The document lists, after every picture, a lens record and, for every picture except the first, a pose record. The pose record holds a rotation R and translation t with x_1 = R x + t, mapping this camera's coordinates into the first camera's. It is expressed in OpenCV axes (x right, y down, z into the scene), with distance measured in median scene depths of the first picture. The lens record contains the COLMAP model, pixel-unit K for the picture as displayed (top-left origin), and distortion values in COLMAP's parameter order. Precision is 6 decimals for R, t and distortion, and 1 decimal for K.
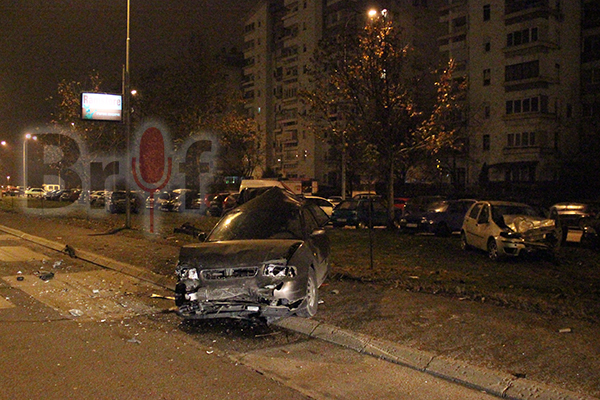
lens RADIAL K [[538.2, 0, 301.3], [0, 538.2, 210.3], [0, 0, 1]] dist [-0.118883, 0.051182]
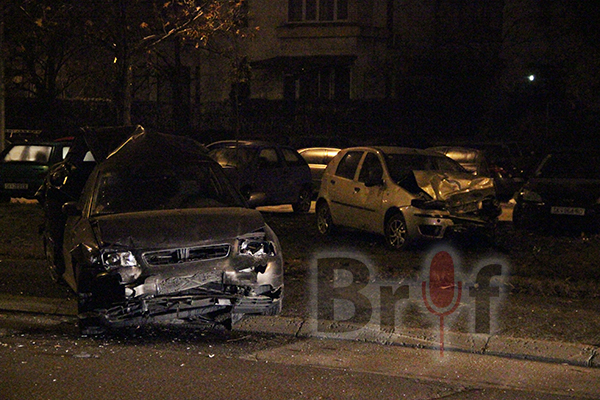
lens RADIAL K [[1524.9, 0, 297.2], [0, 1524.9, 199.4], [0, 0, 1]] dist [0.503008, 0.000000]
pose [[0.913009, -0.018991, 0.407498, -0.819351], [0.009697, 0.999644, 0.024859, -0.002315], [-0.407825, -0.018745, 0.912868, -0.881771]]
